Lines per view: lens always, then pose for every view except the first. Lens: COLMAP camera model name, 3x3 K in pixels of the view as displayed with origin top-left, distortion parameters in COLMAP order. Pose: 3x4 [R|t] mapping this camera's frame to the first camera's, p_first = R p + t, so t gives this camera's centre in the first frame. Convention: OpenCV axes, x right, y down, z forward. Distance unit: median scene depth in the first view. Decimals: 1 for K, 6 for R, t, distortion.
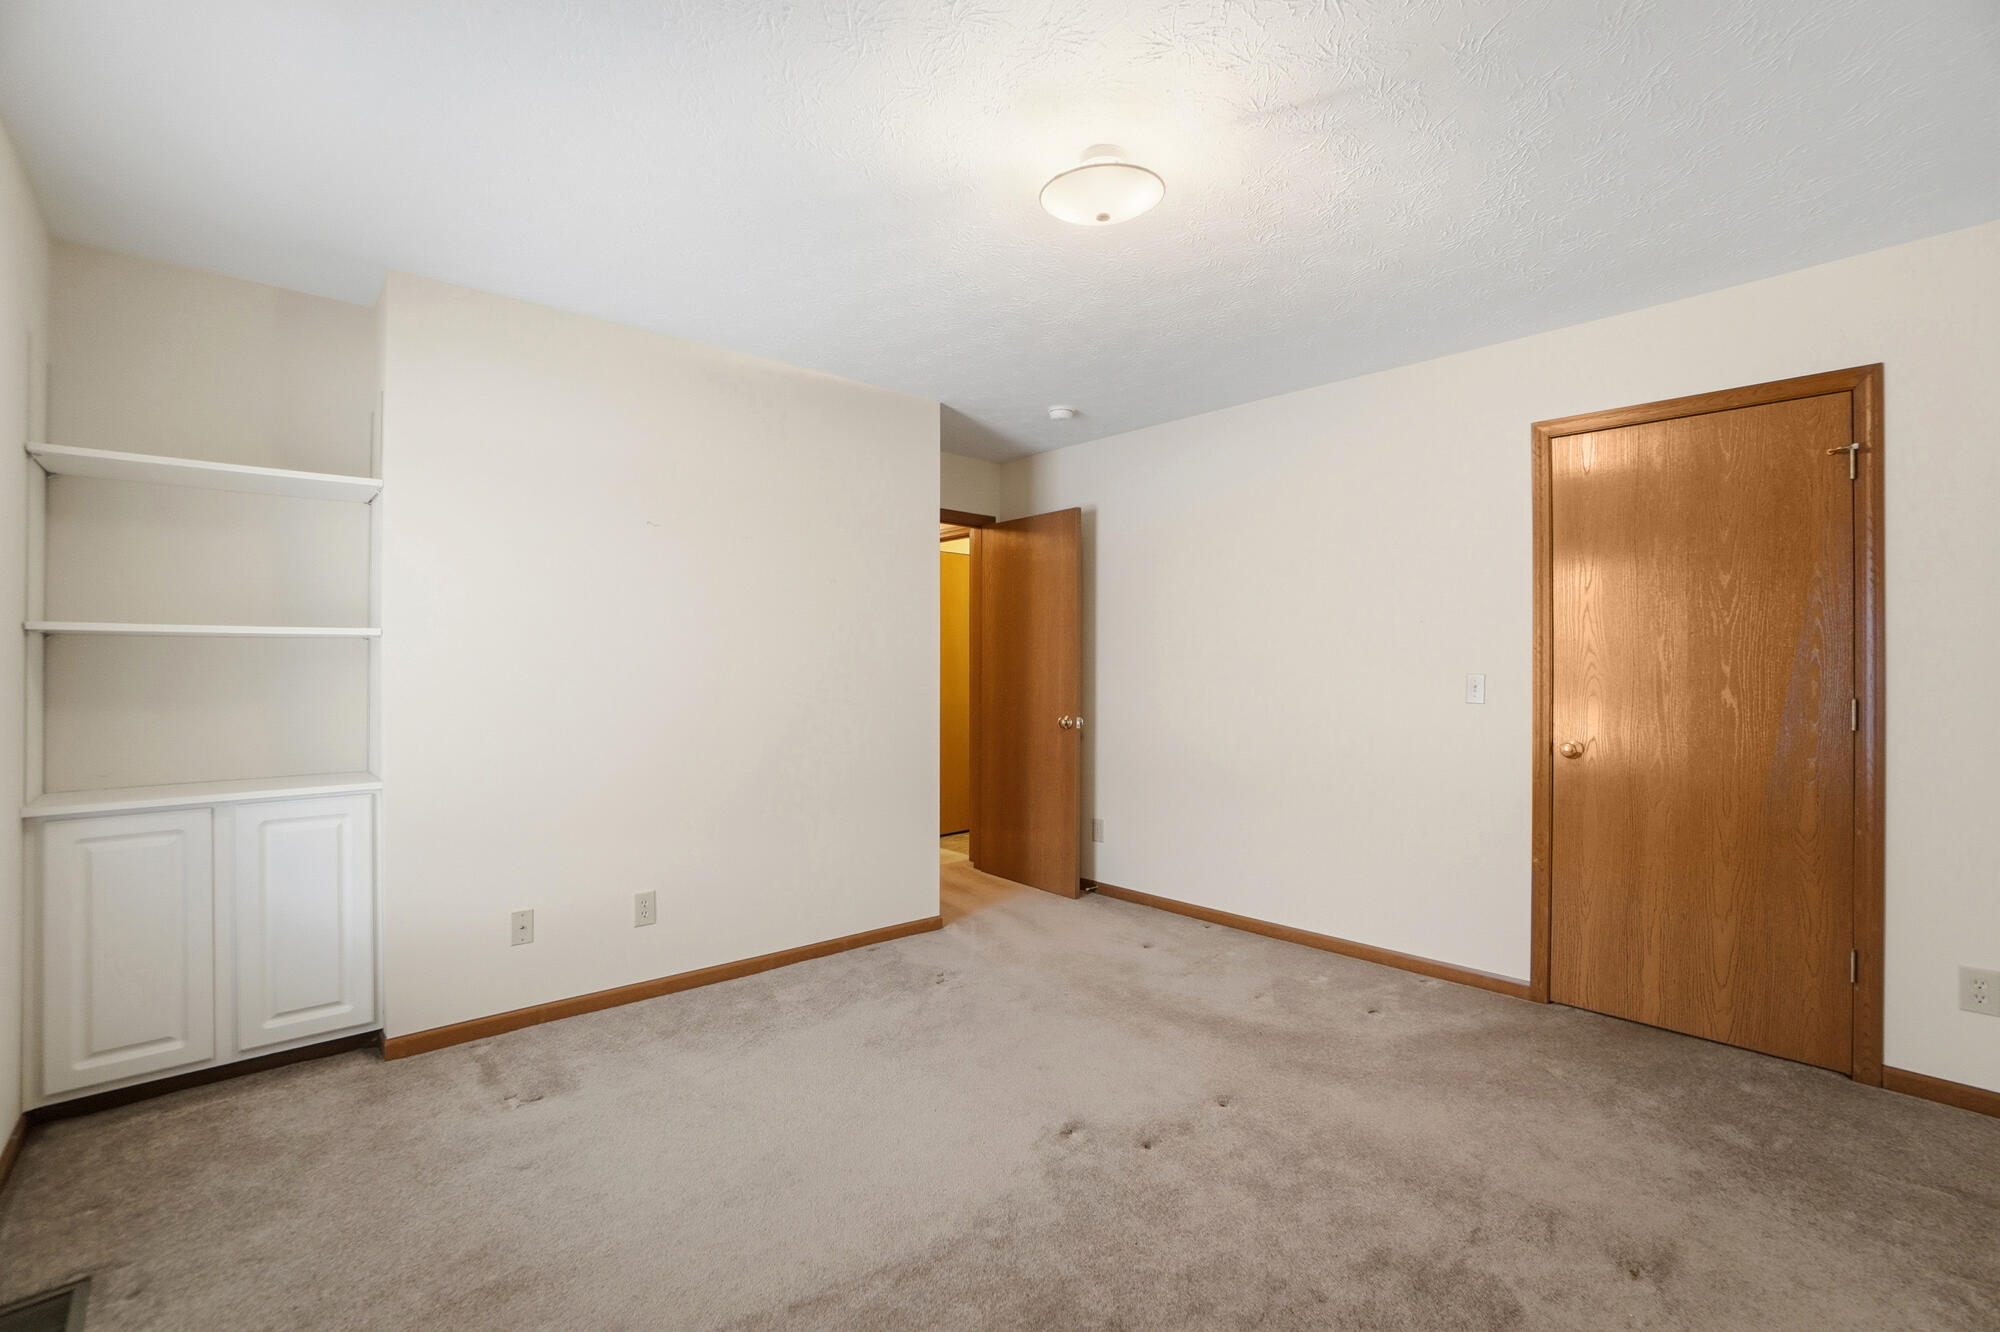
lens RADIAL K [[890.4, 0, 999.8], [0, 890.4, 661.0], [0, 0, 1]] dist [-0.053385, 0.016761]
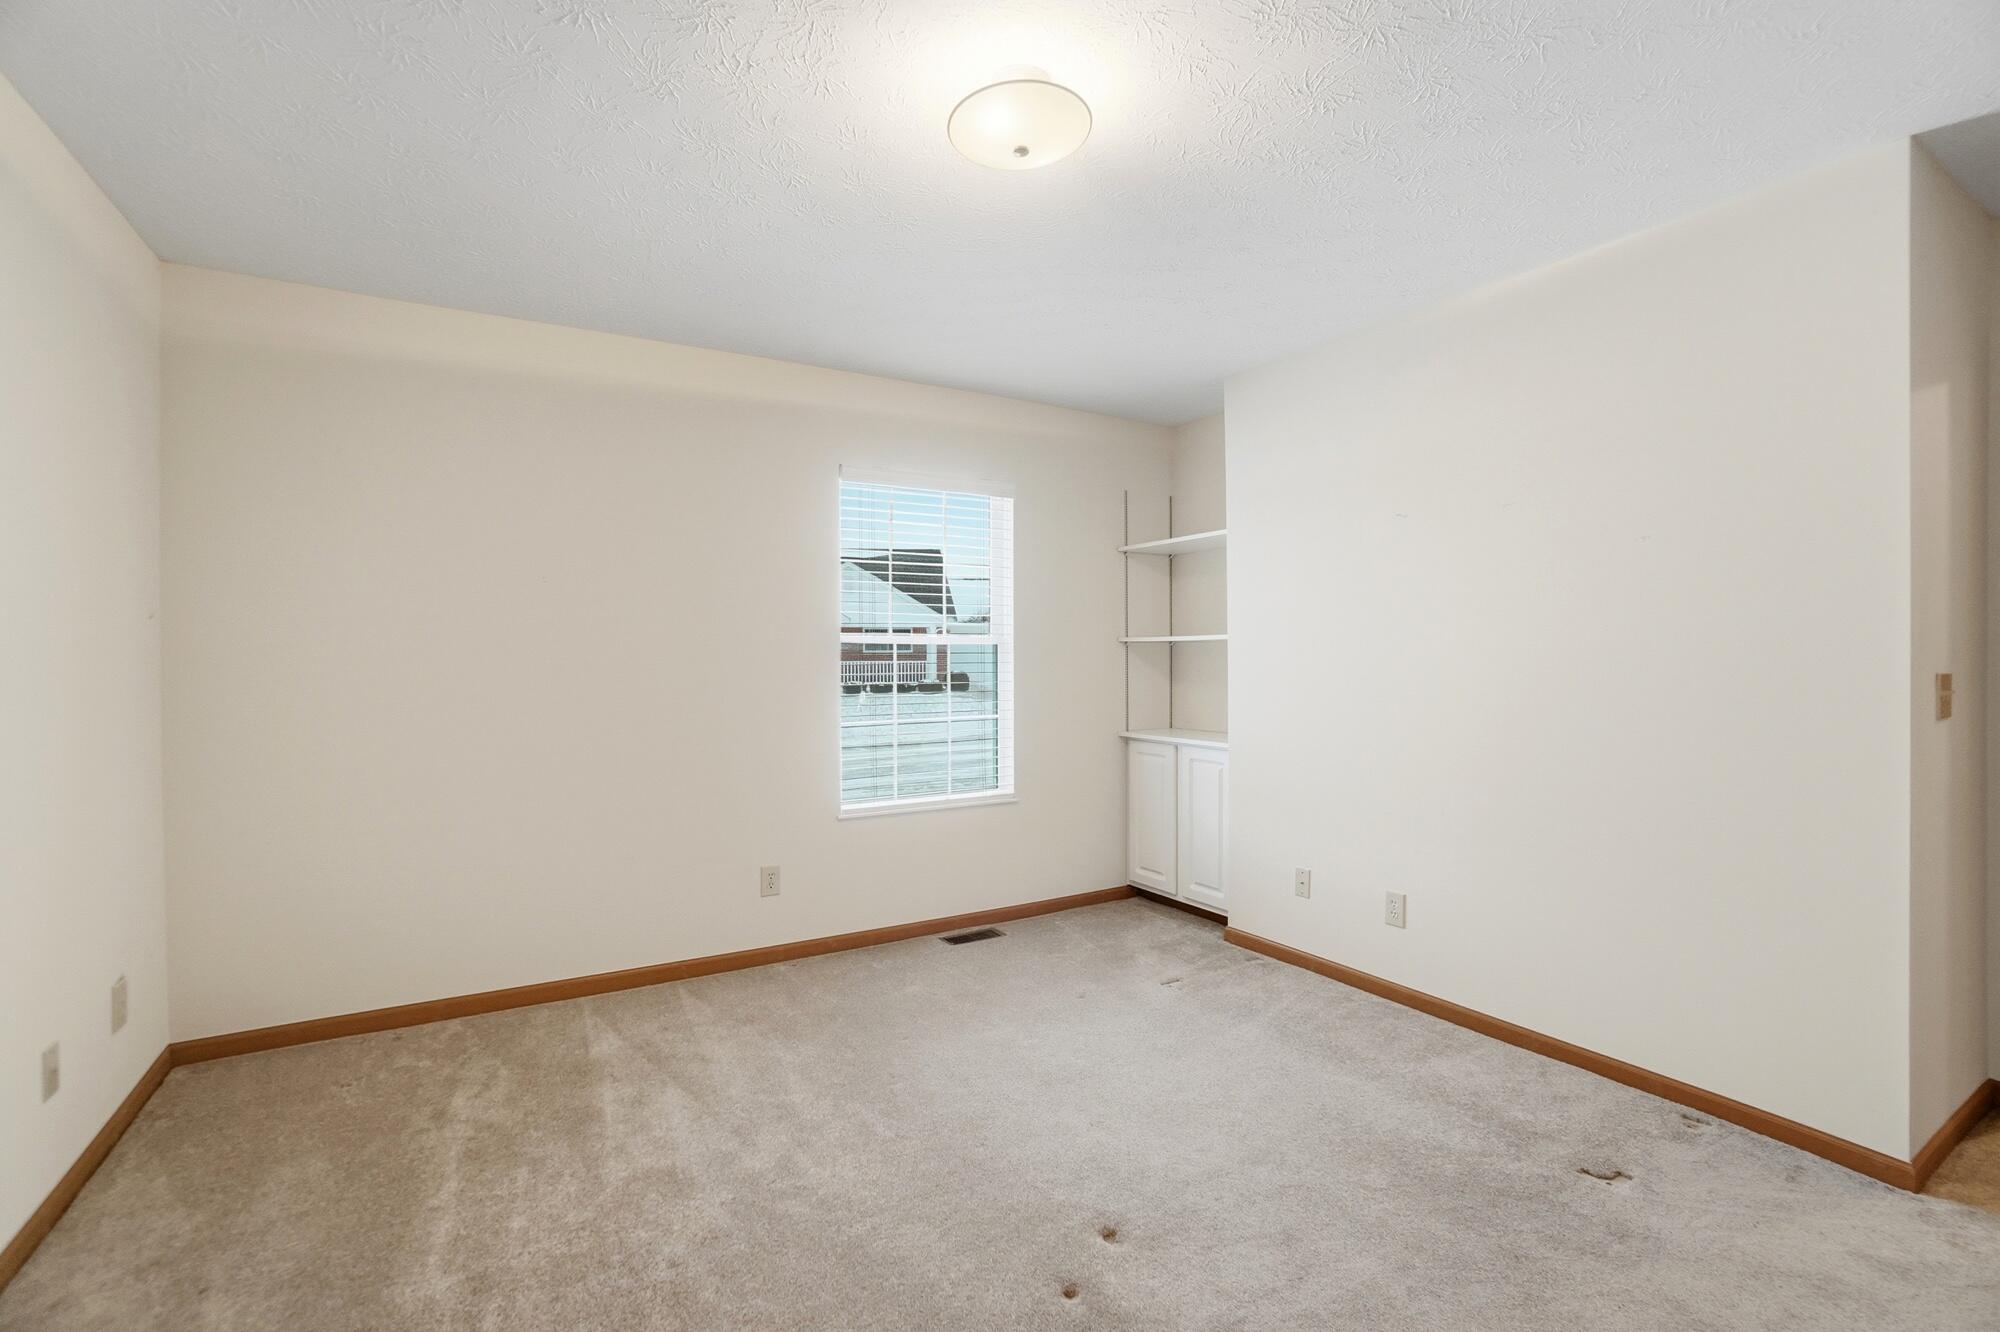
lens RADIAL K [[890.4, 0, 999.4], [0, 890.4, 656.3], [0, 0, 1]] dist [-0.053385, 0.016761]
pose [[-0.182597, 0.008086, -0.983155, 0.768166], [0.014566, 0.999879, 0.005518, -0.015584], [0.983080, -0.013313, -0.182693, 0.897299]]
